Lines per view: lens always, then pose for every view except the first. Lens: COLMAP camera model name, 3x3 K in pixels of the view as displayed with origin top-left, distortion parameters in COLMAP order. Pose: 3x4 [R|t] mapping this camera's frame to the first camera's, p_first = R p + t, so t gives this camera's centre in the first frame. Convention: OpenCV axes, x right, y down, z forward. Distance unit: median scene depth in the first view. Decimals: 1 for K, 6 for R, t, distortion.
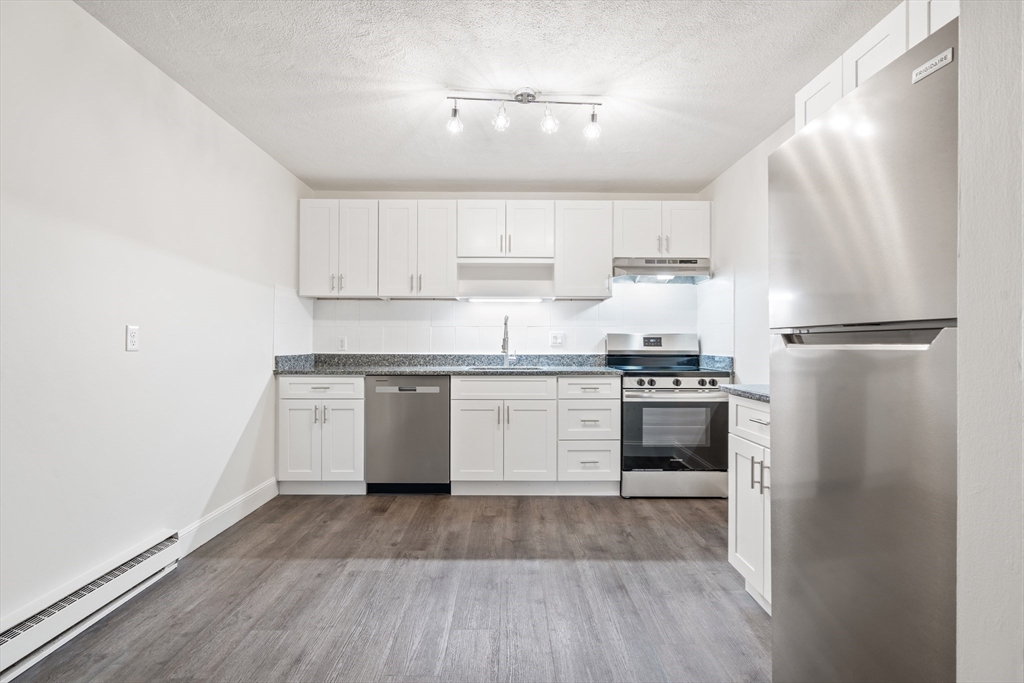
lens RADIAL K [[466.8, 0, 485.7], [0, 466.8, 341.6], [0, 0, 1]] dist [-0.005842, 0.001277]
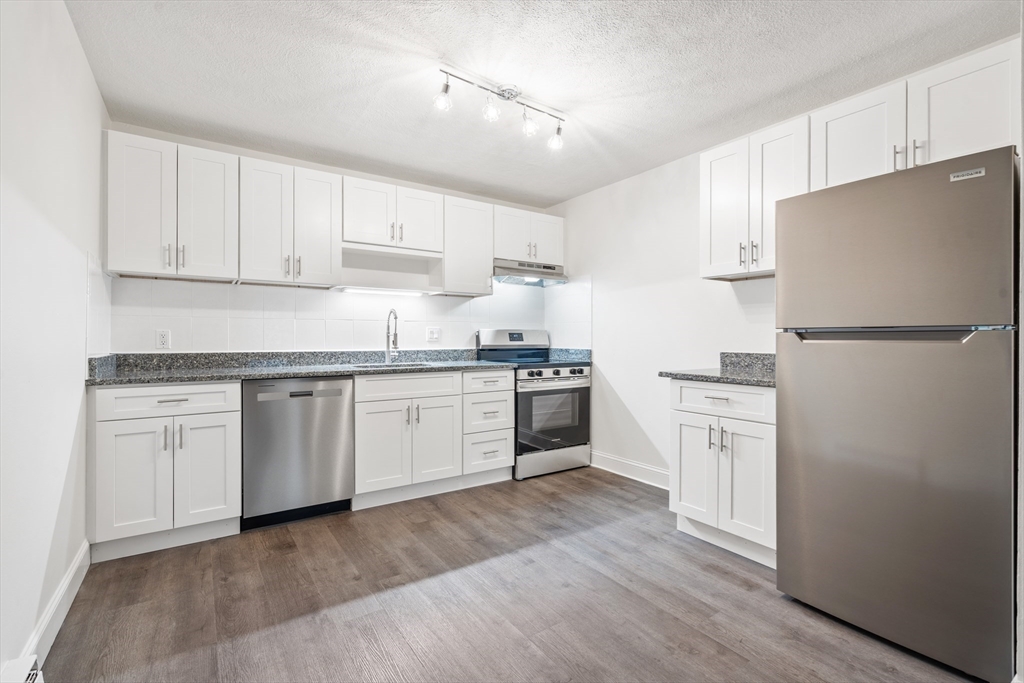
lens RADIAL K [[466.8, 0, 486.4], [0, 466.8, 338.3], [0, 0, 1]] dist [-0.005842, 0.001277]
pose [[0.831405, -0.001813, 0.555663, -0.357607], [-0.001431, 0.999984, 0.005405, -0.002472], [-0.555664, -0.005289, 0.831390, 0.131917]]
